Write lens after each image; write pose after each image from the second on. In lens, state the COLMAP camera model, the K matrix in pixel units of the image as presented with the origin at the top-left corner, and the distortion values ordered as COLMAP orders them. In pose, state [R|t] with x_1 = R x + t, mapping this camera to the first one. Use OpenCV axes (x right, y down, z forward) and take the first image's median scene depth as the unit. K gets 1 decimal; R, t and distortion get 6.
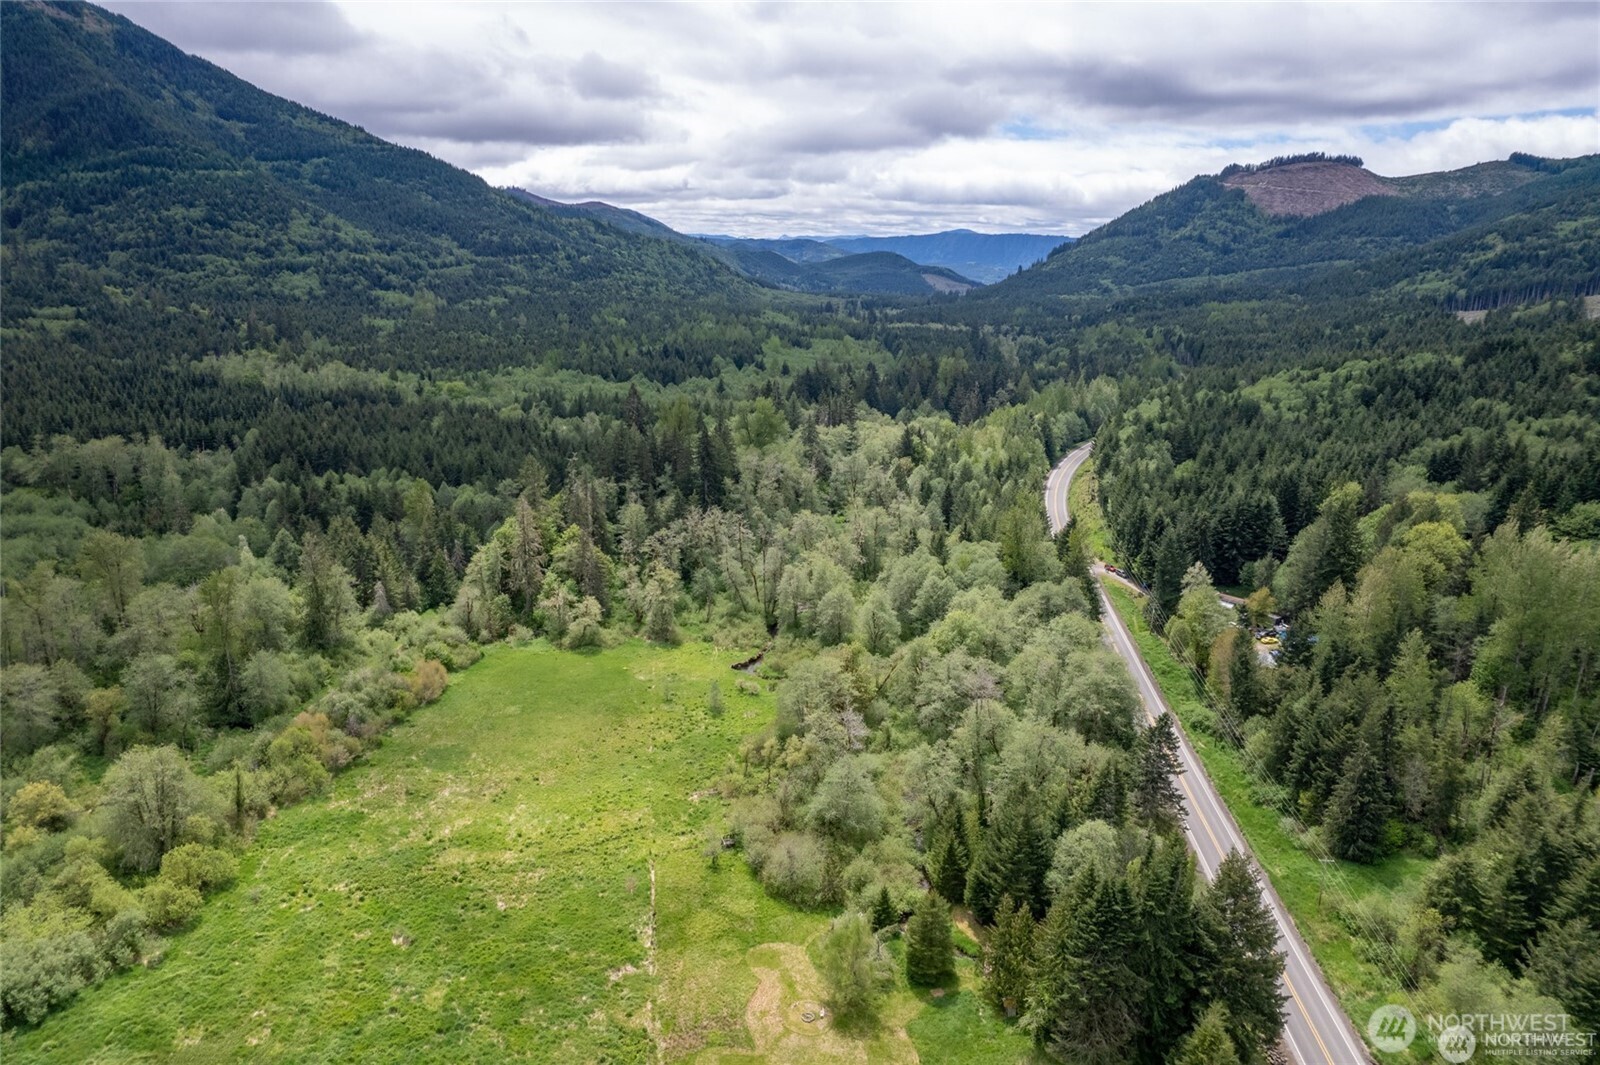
lens RADIAL K [[1051.9, 0, 808.0], [0, 1051.9, 500.8], [0, 0, 1]] dist [-0.091830, 0.102197]
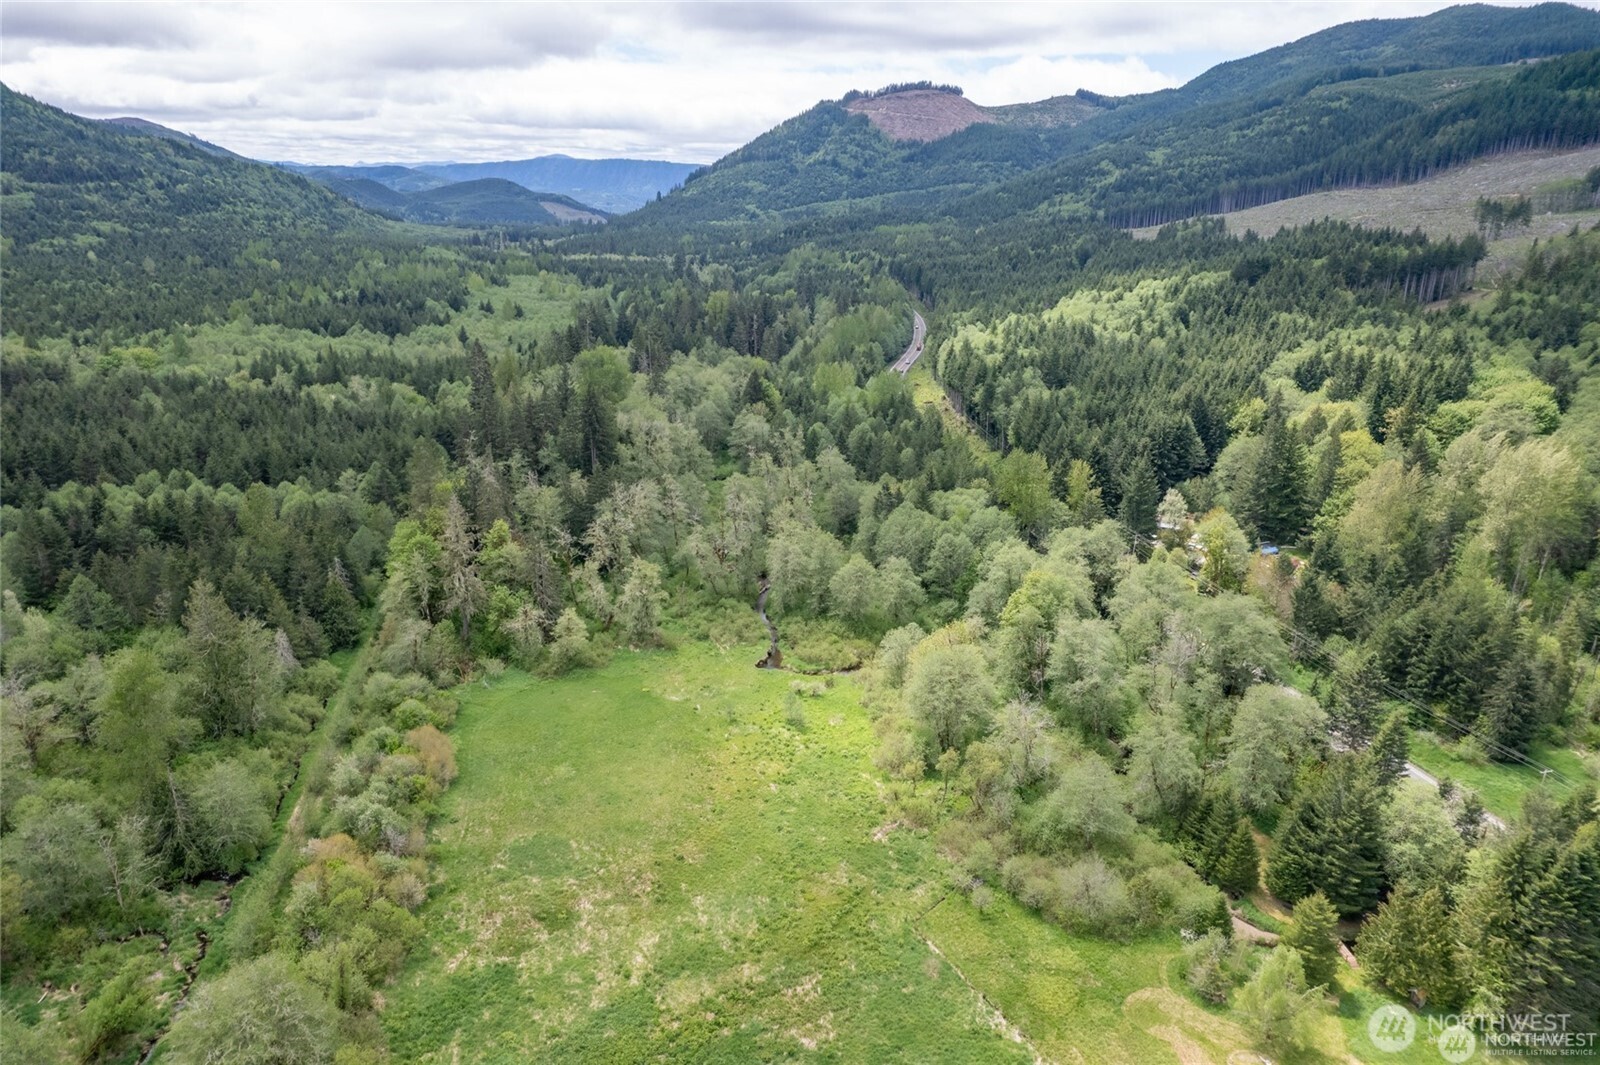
lens RADIAL K [[1051.9, 0, 808.0], [0, 1051.9, 500.8], [0, 0, 1]] dist [-0.091830, 0.102197]
pose [[0.929223, -0.107134, 0.353648, -0.048556], [0.083310, 0.993147, 0.081963, -0.006534], [-0.360005, -0.046700, 0.931781, 0.028340]]
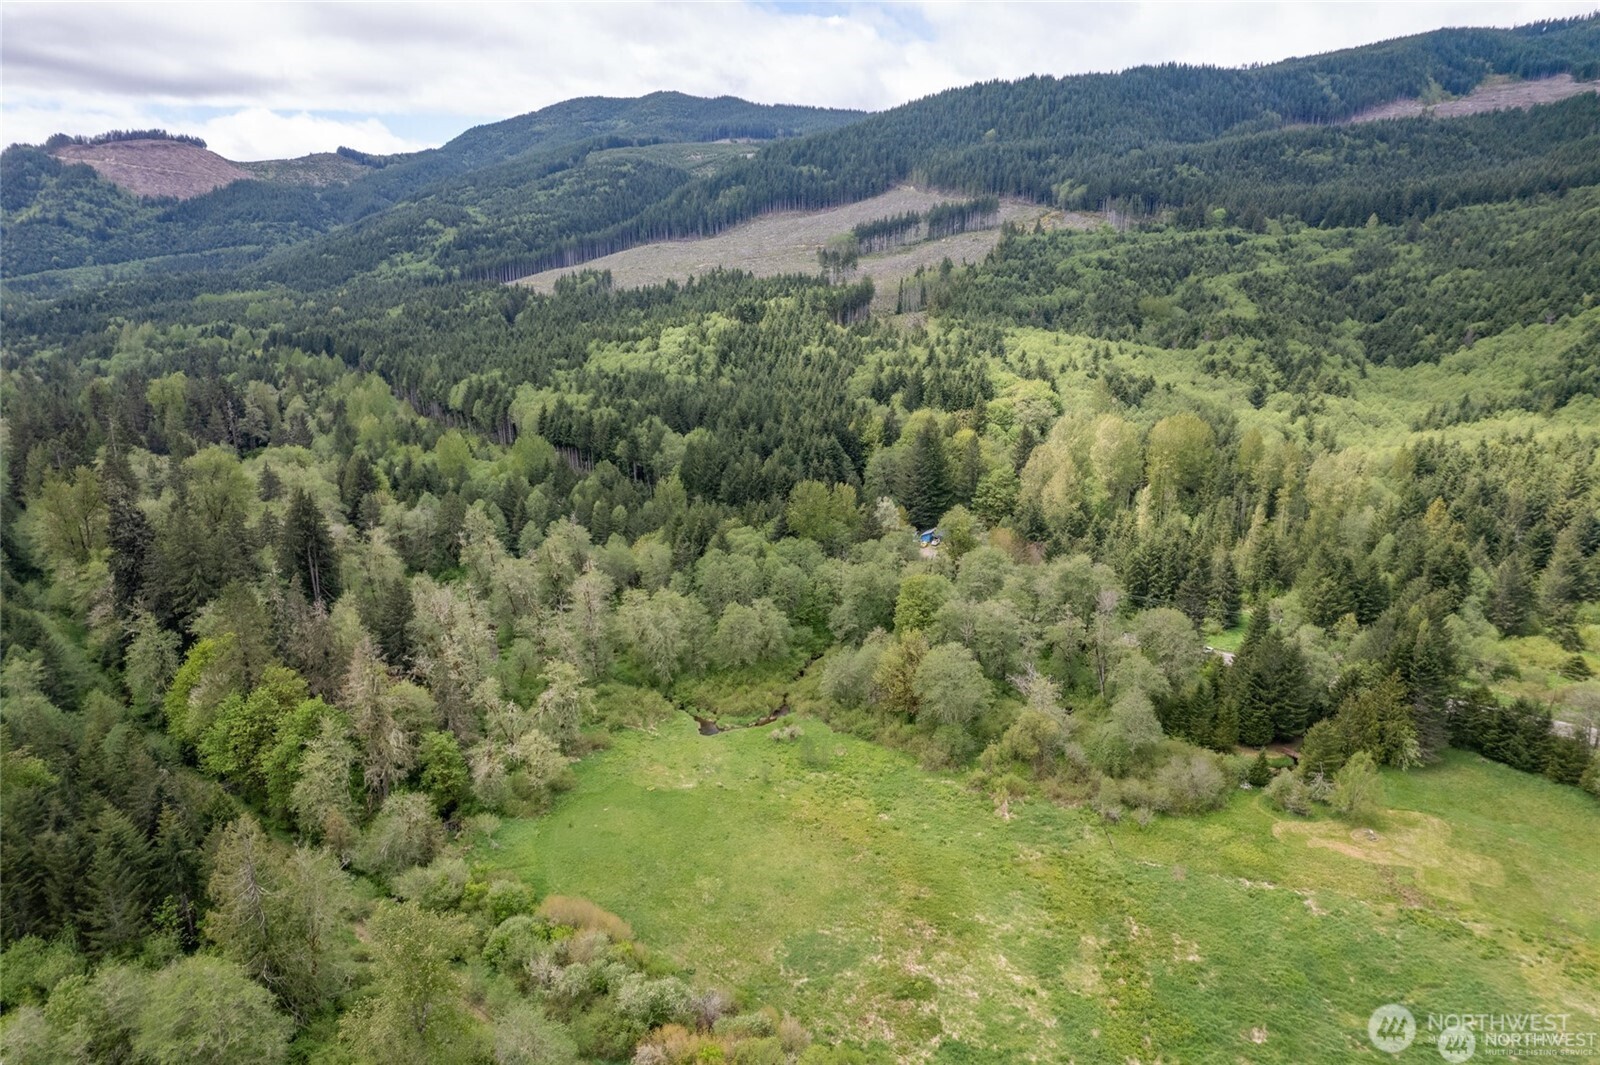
lens RADIAL K [[1051.9, 0, 808.0], [0, 1051.9, 500.8], [0, 0, 1]] dist [-0.091830, 0.102197]
pose [[0.472704, -0.214704, 0.854666, -0.106539], [0.203687, 0.970222, 0.131077, -0.016969], [-0.857358, 0.112123, 0.502360, 0.074809]]
